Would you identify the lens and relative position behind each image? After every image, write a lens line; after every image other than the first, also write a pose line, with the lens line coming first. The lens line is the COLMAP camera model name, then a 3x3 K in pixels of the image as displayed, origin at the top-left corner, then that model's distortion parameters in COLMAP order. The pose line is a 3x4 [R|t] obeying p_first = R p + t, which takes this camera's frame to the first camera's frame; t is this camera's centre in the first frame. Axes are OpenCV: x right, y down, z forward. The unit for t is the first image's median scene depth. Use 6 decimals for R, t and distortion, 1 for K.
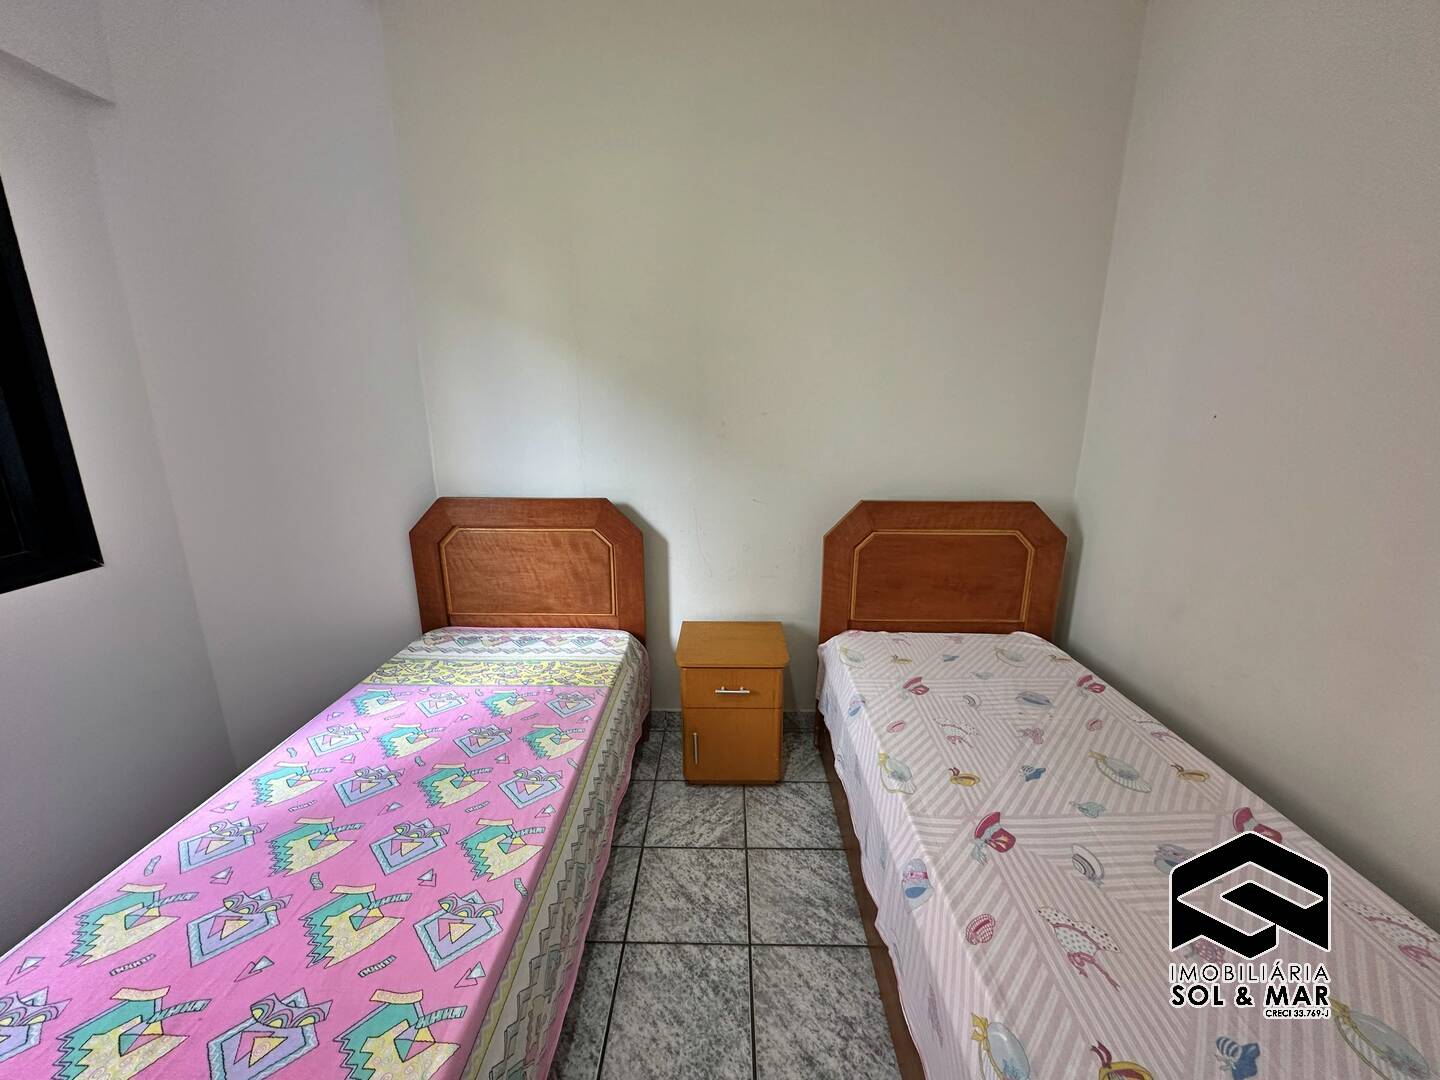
lens RADIAL K [[573.9, 0, 720.0], [0, 573.9, 540.0], [0, 0, 1]] dist [-0.002864, 0.000925]
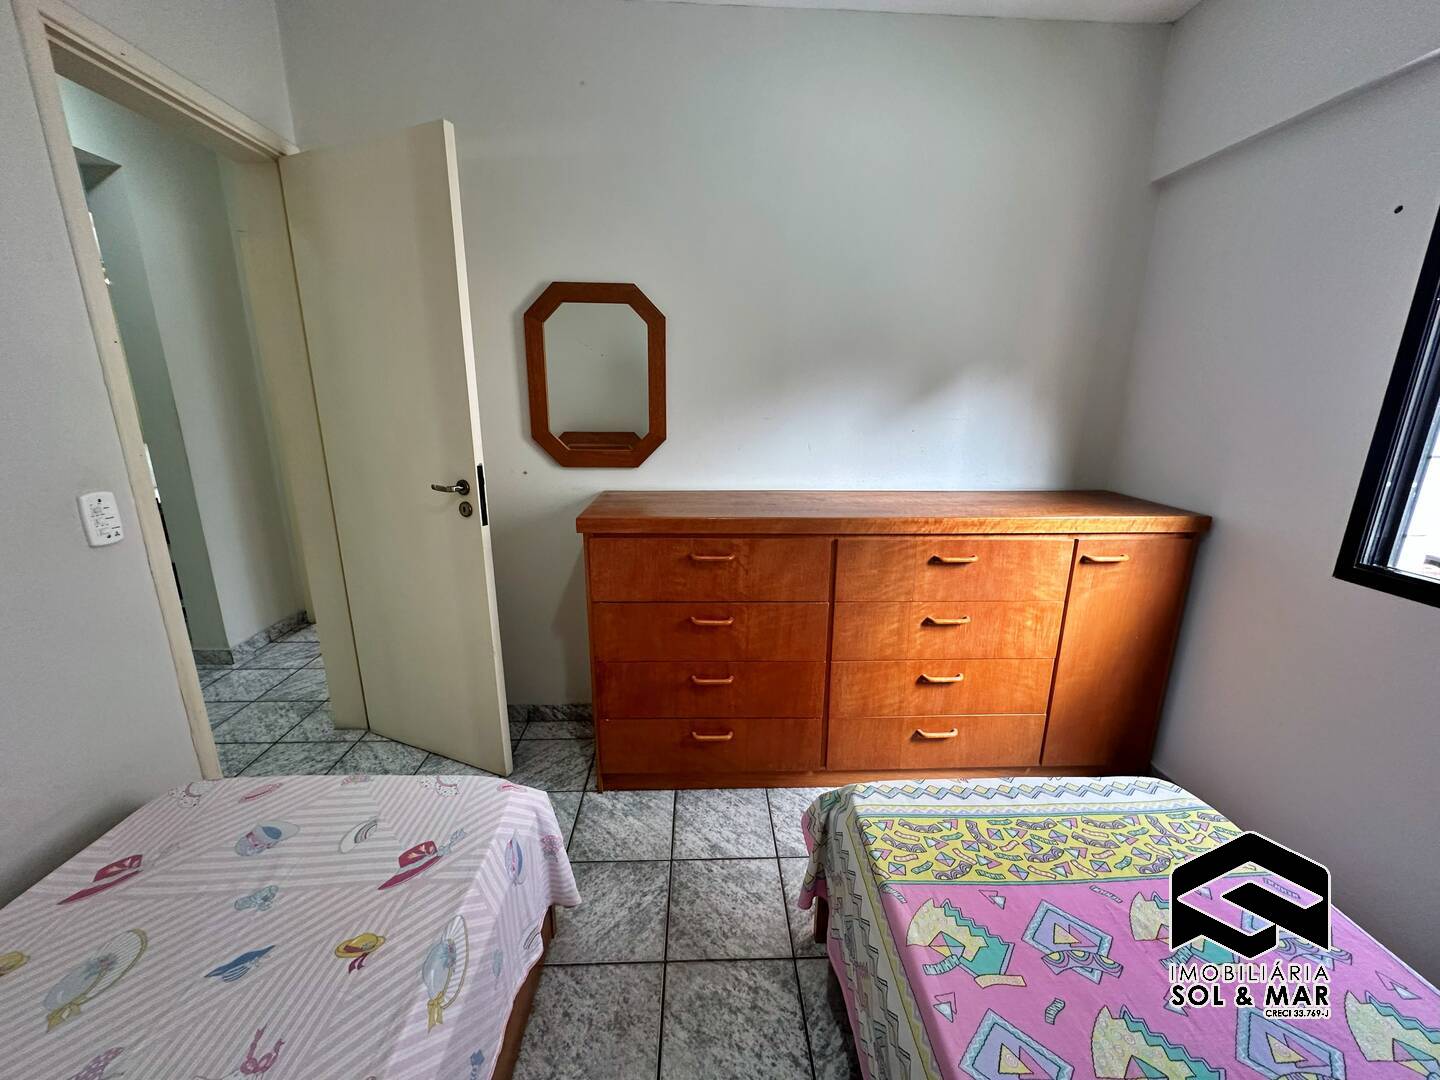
lens RADIAL K [[573.9, 0, 720.0], [0, 573.9, 540.0], [0, 0, 1]] dist [-0.002864, 0.000925]
pose [[-0.998664, 0.004493, -0.051481, -0.003004], [-0.020449, 0.880537, 0.473535, -0.159171], [0.047459, 0.473955, -0.879269, 0.622165]]
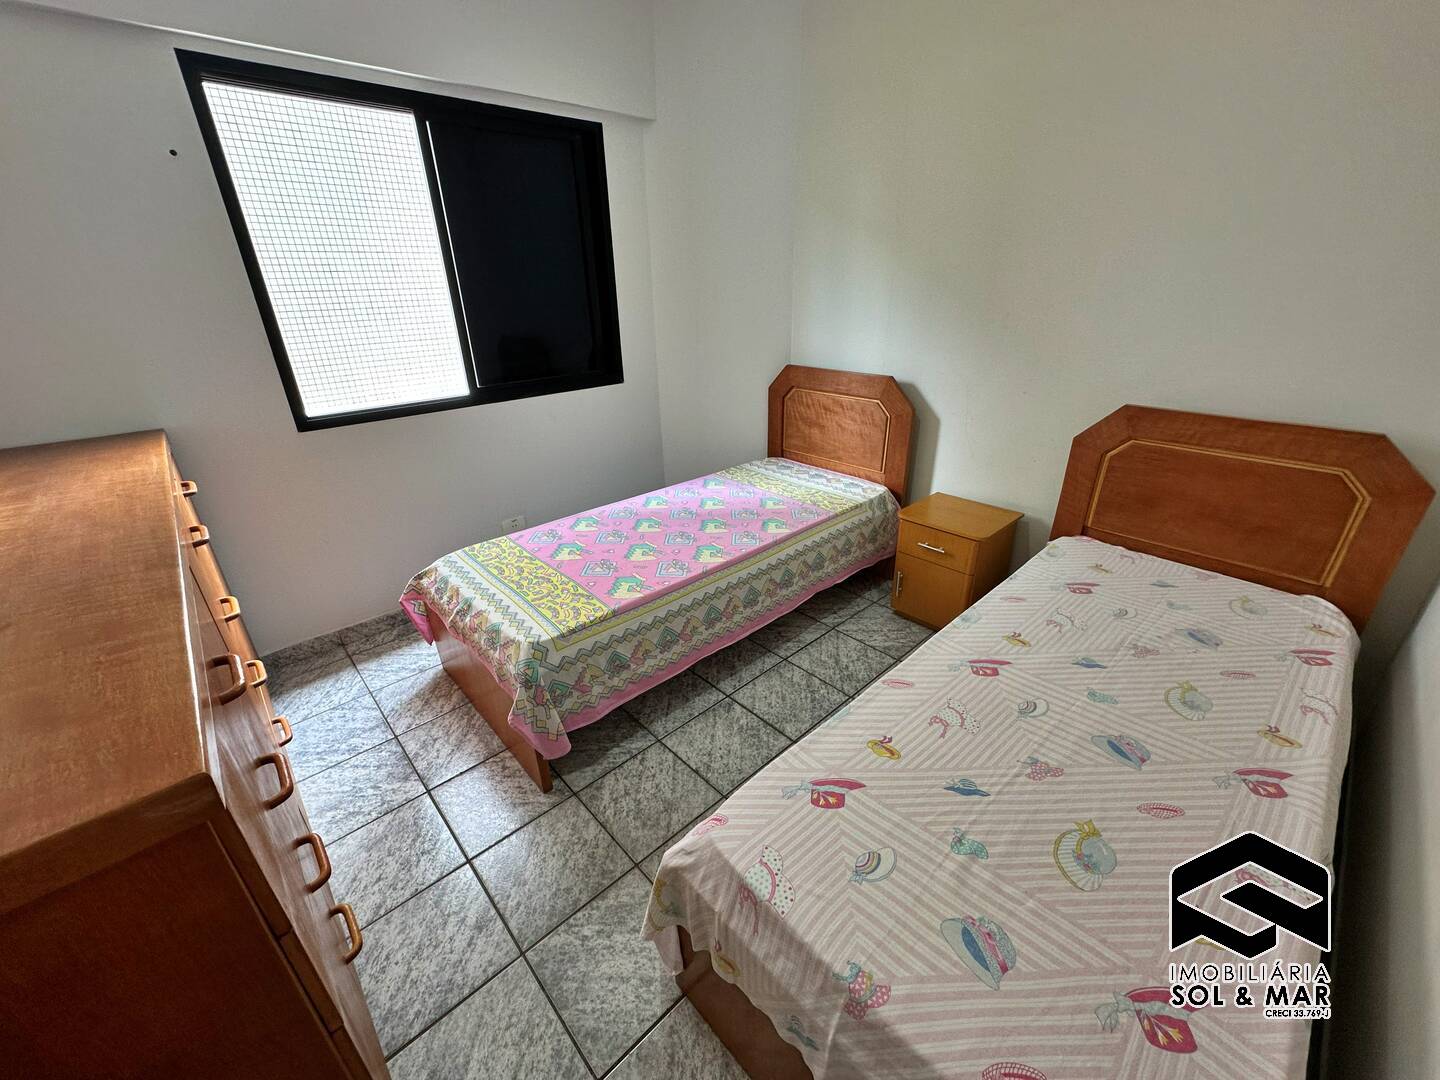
lens RADIAL K [[573.9, 0, 720.0], [0, 573.9, 540.0], [0, 0, 1]] dist [-0.002864, 0.000925]
pose [[0.693265, 0.285586, -0.661683, 0.471871], [-0.154574, 0.955689, 0.250528, 0.011894], [0.703911, -0.071403, 0.706690, -0.160345]]
